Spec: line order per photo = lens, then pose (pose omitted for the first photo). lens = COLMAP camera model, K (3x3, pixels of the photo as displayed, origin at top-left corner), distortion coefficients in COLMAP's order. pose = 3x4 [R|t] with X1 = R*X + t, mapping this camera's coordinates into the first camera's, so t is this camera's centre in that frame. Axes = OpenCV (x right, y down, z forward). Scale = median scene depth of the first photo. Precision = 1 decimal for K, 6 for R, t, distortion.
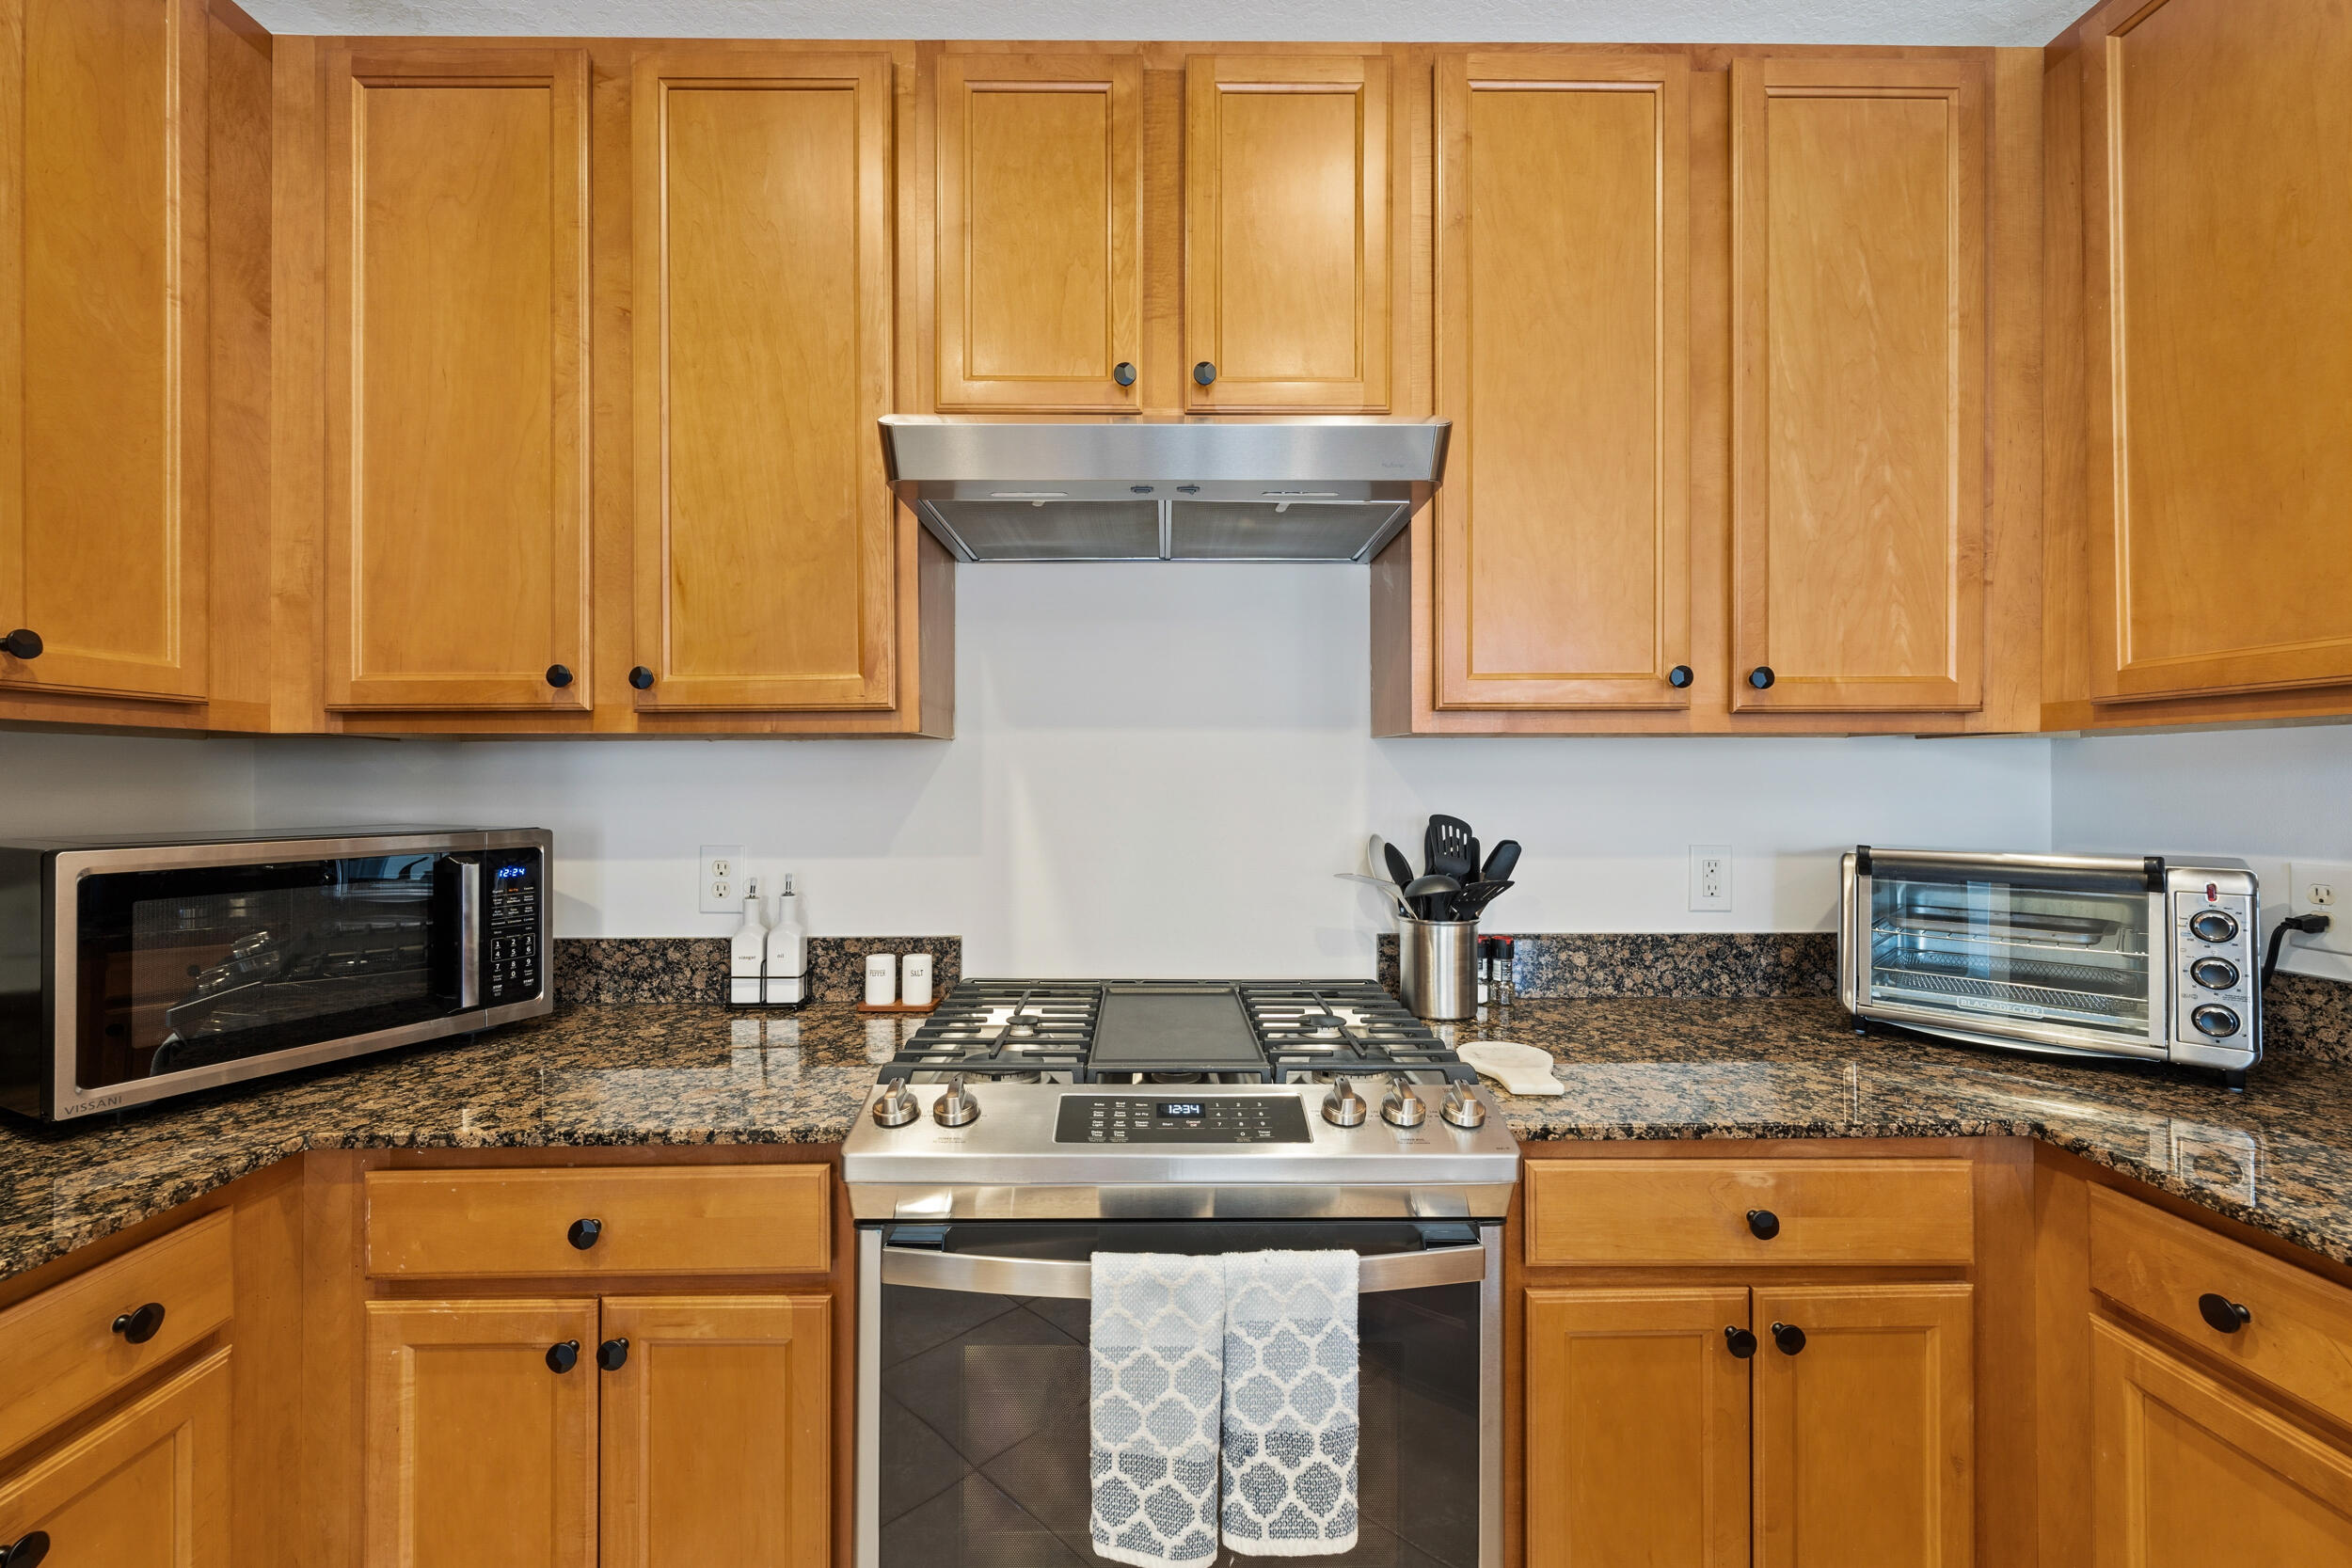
lens RADIAL K [[957.6, 0, 1167.0], [0, 957.6, 768.0], [0, 0, 1]] dist [-0.000676, -0.000452]
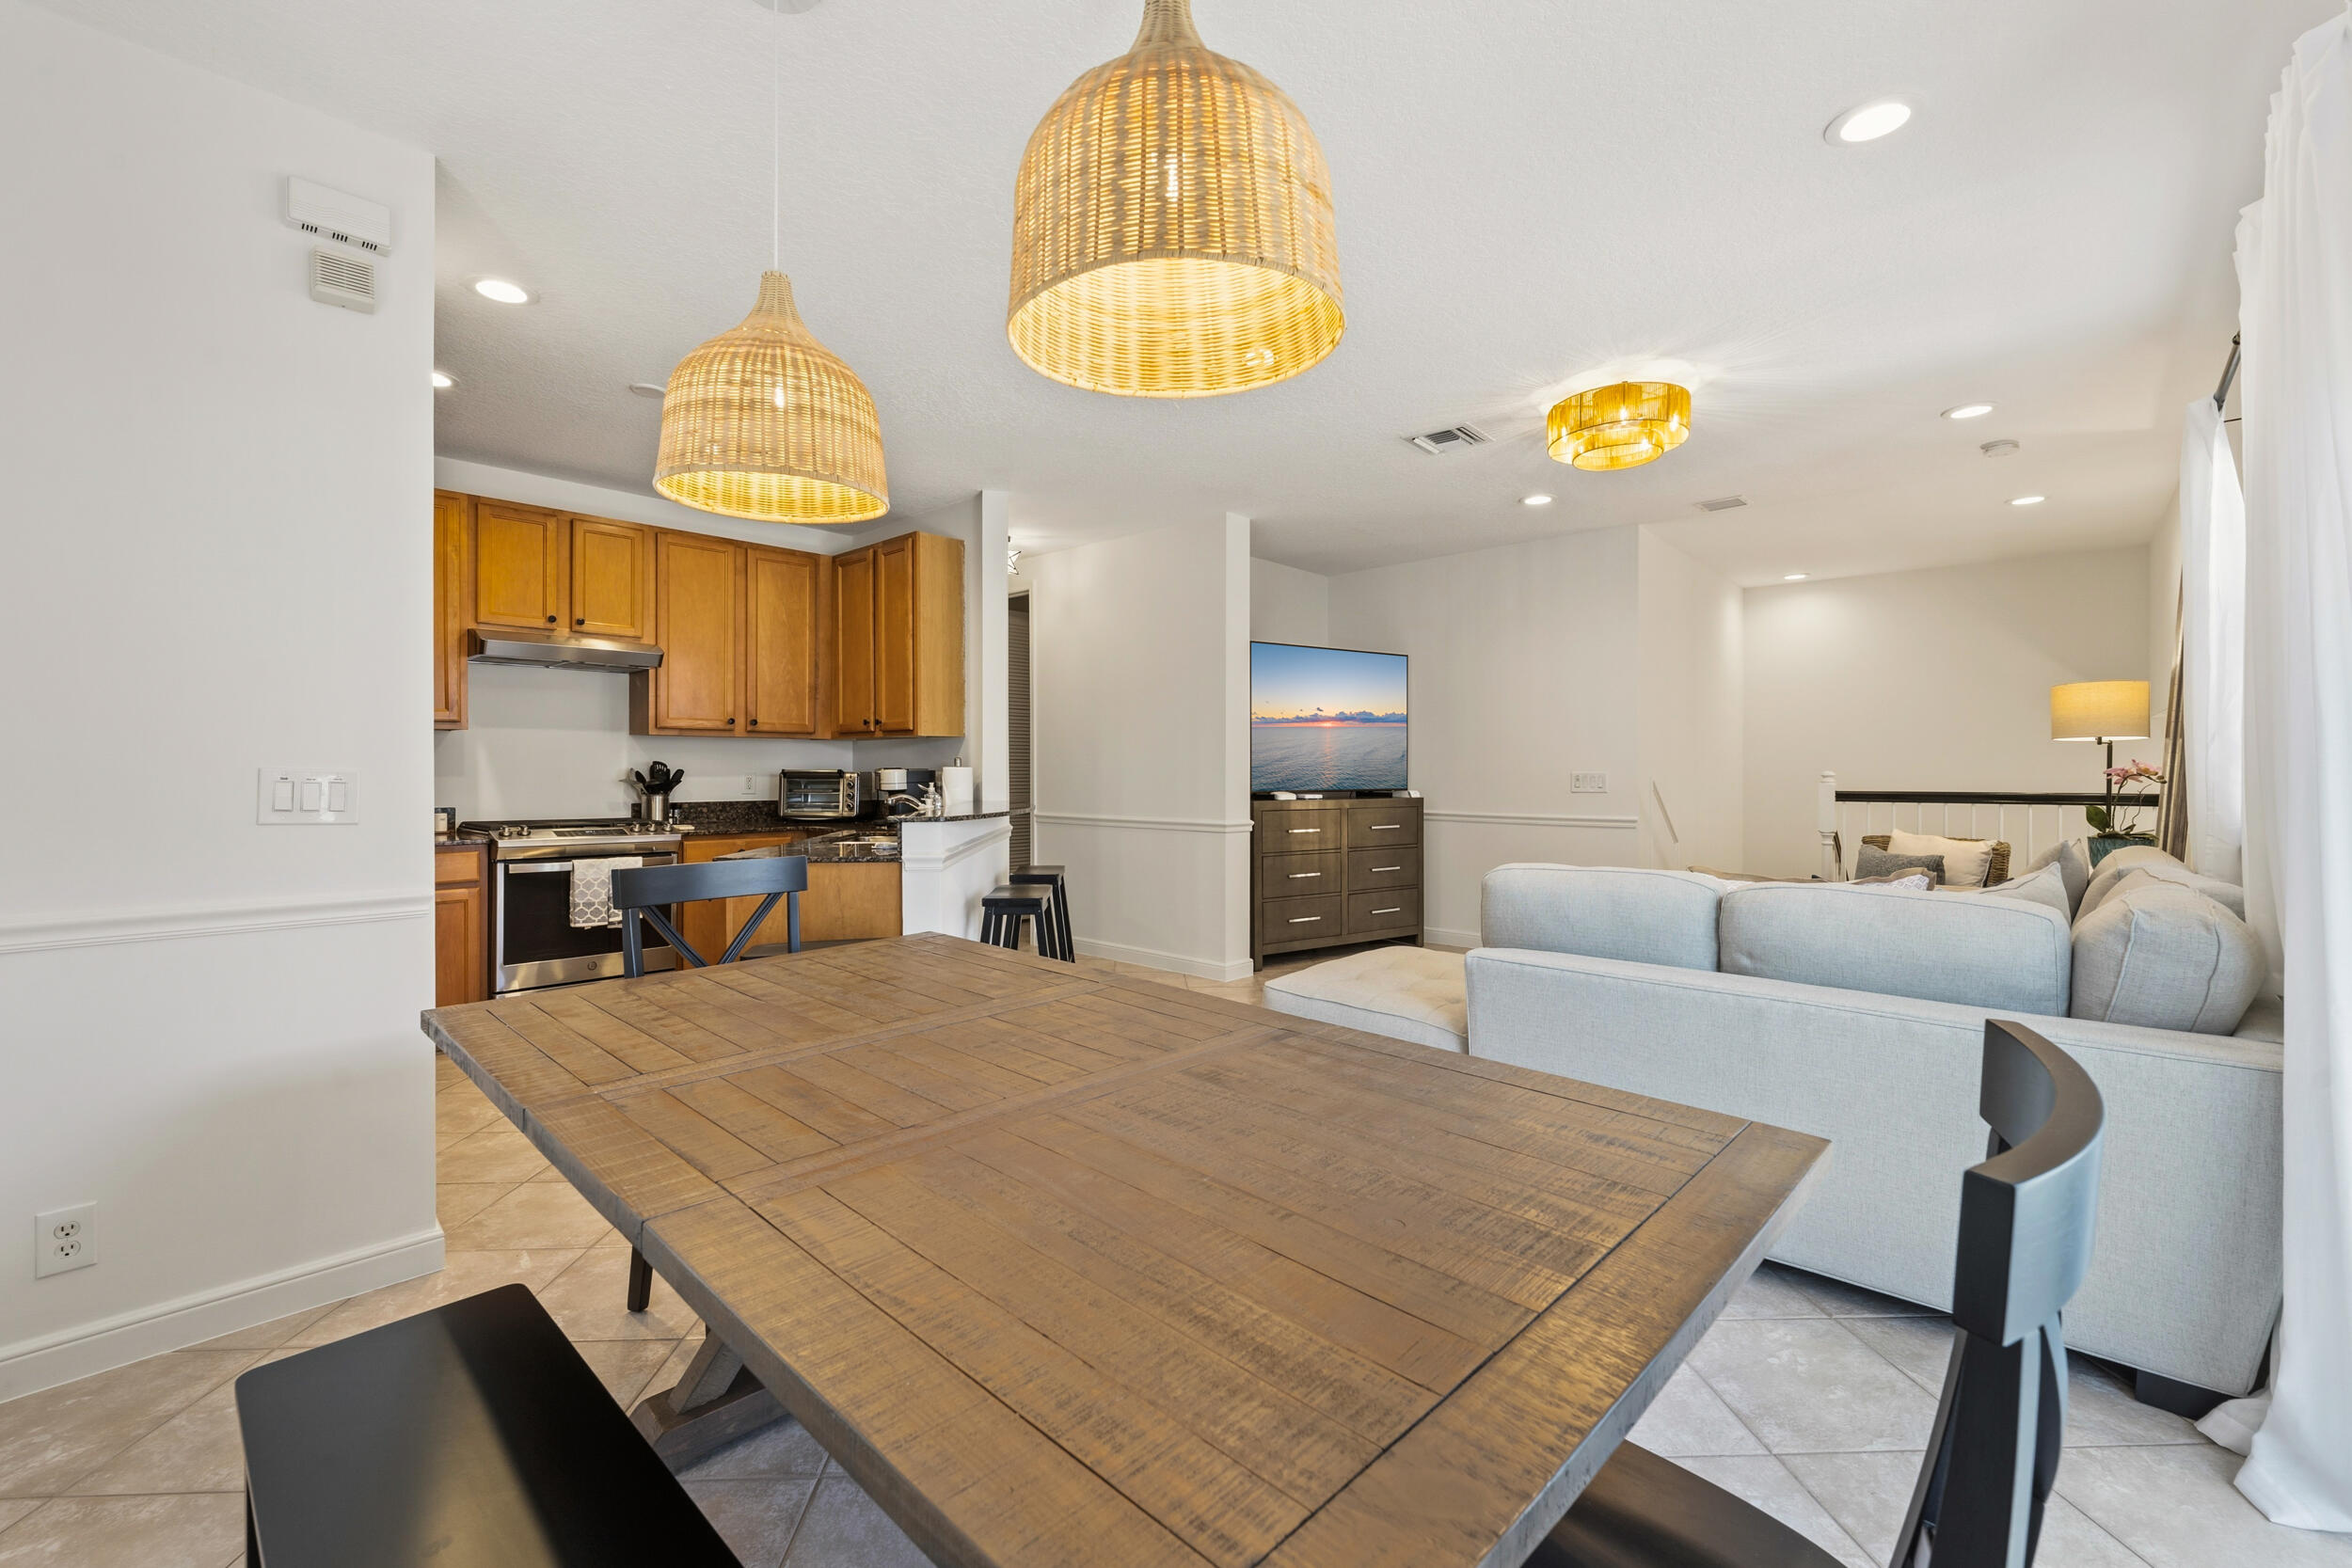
lens RADIAL K [[965.0, 0, 1174.7], [0, 965.0, 775.3], [0, 0, 1]] dist [0.000889, -0.000491]
pose [[0.688572, -0.002777, 0.725163, -0.911705], [-0.013219, 0.999778, 0.016381, 0.023753], [-0.725047, -0.020865, 0.688383, -2.616153]]
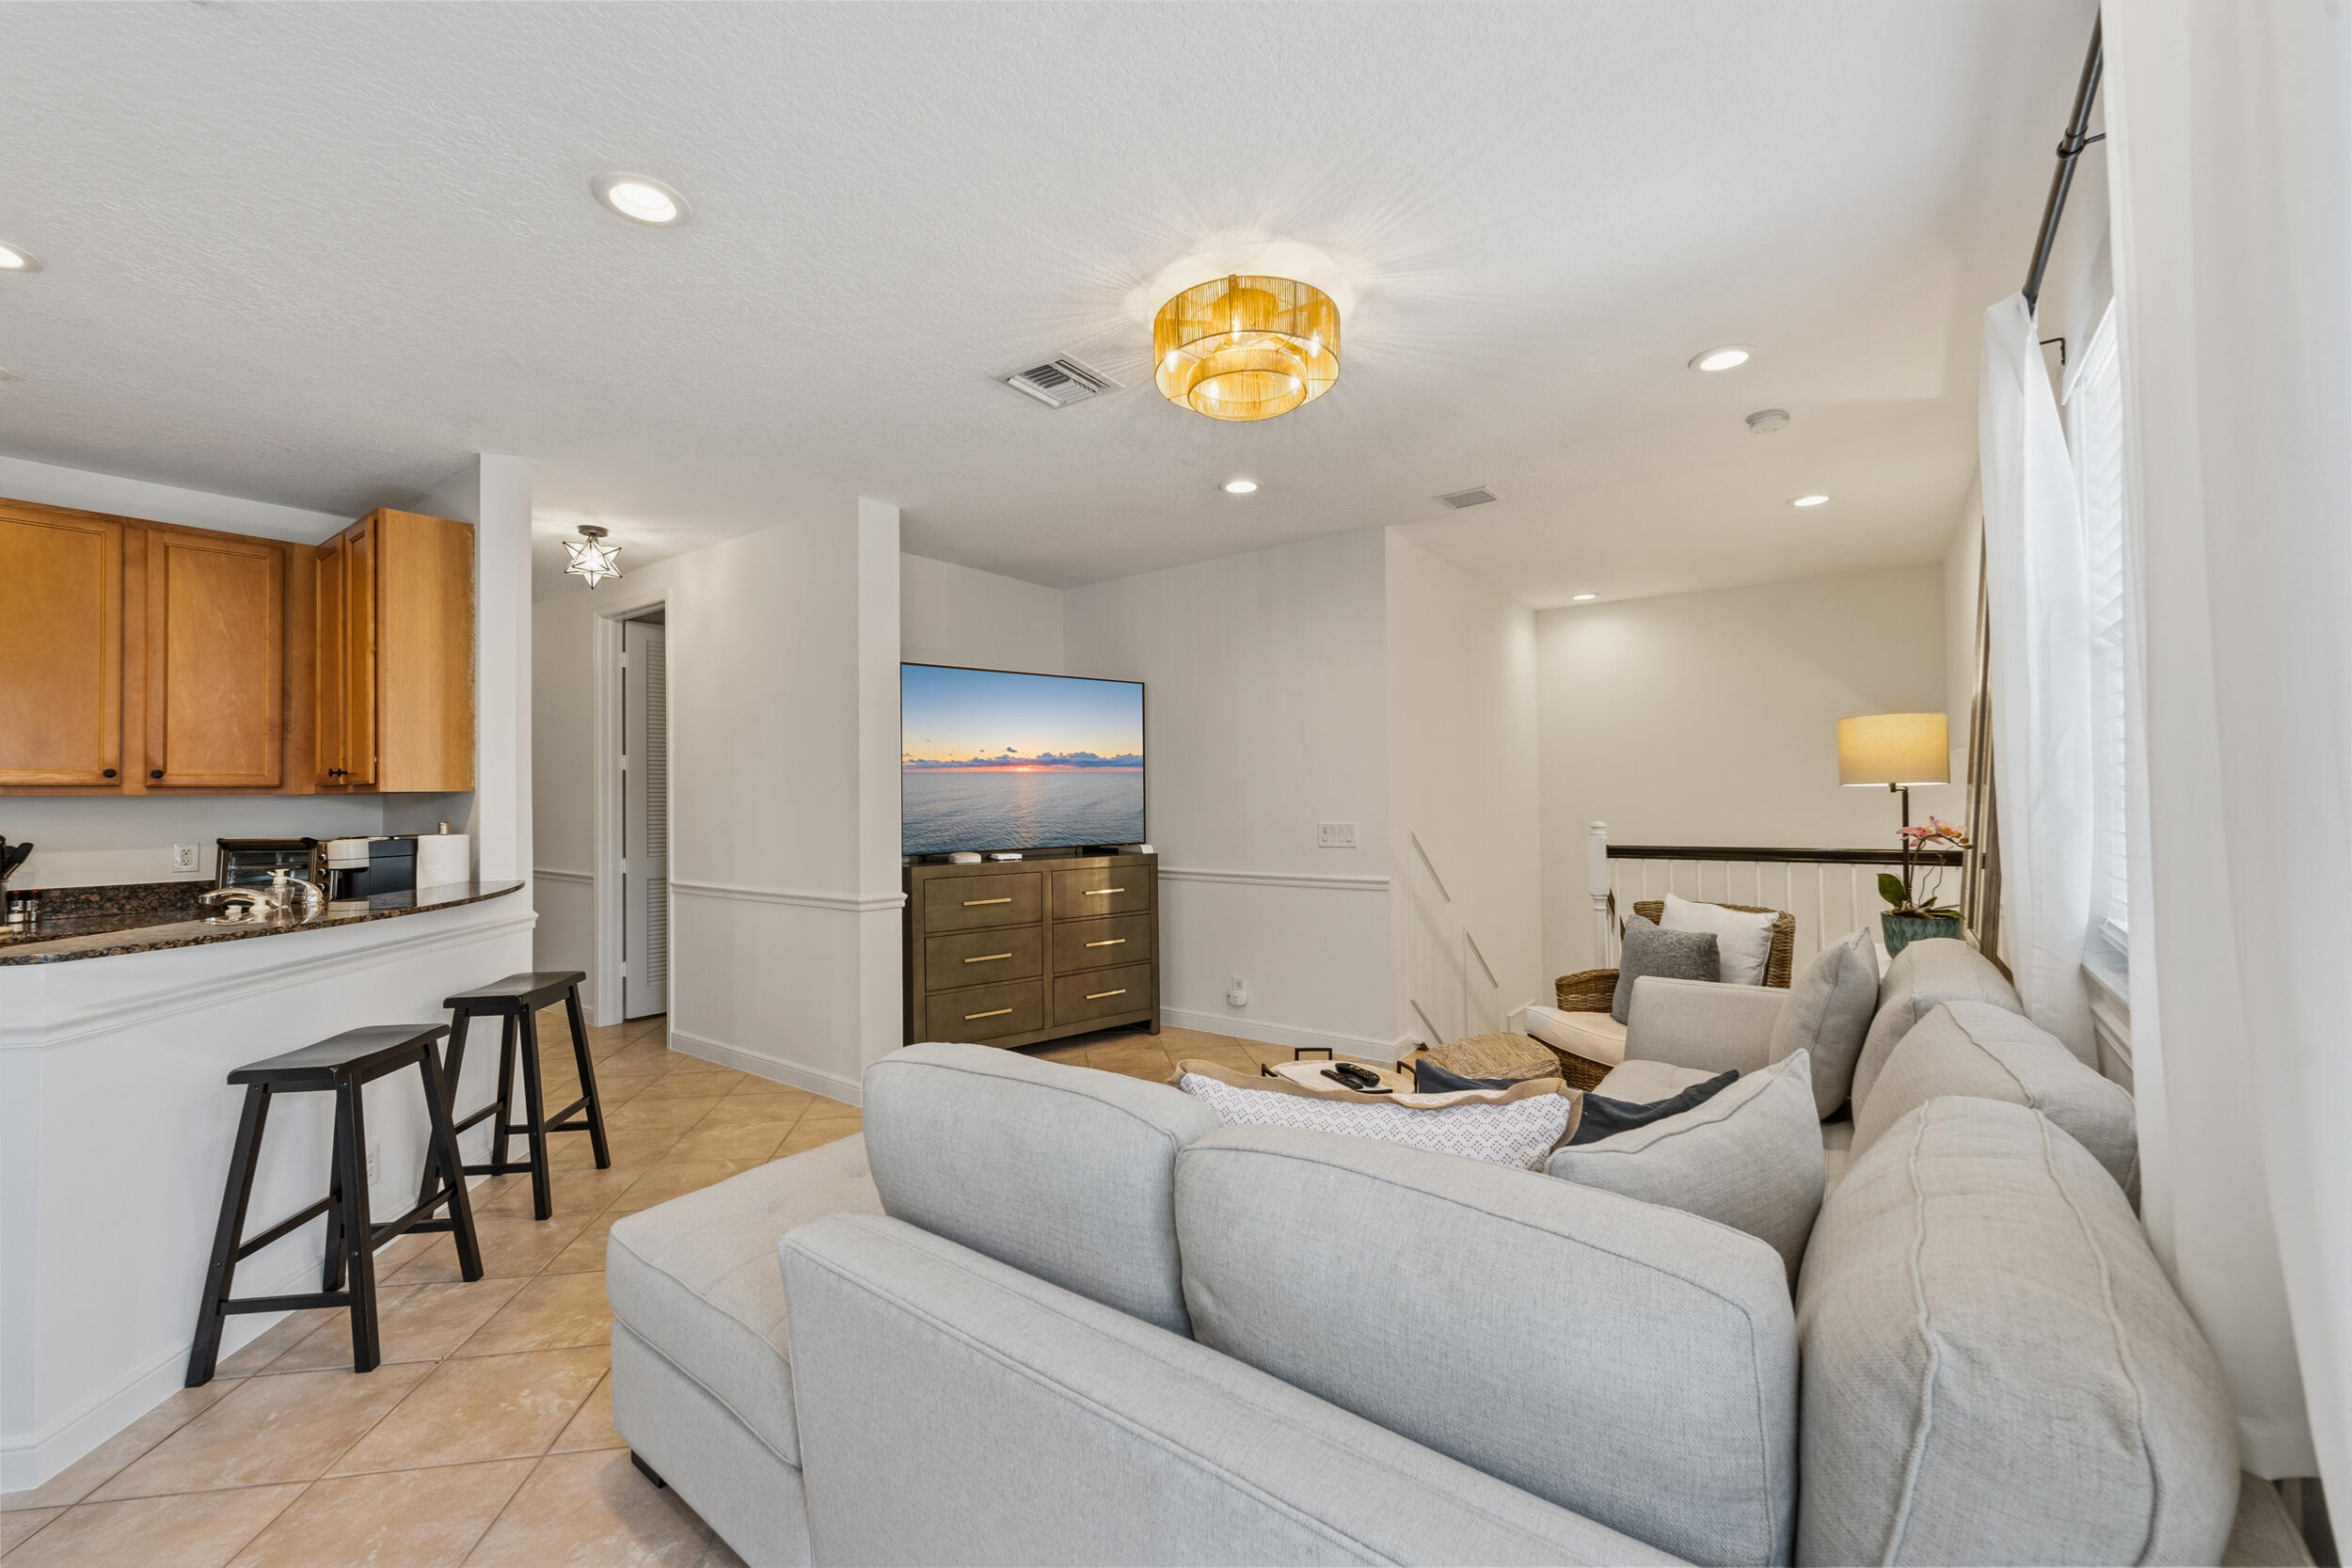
lens RADIAL K [[945.6, 0, 1176.0], [0, 945.6, 784.0], [0, 0, 1]] dist [0.000152, -0.000163]
pose [[0.608973, 0.006991, 0.793160, 0.269091], [-0.003141, 0.999975, -0.006403, -0.059582], [-0.793185, 0.001408, 0.608980, -2.649888]]
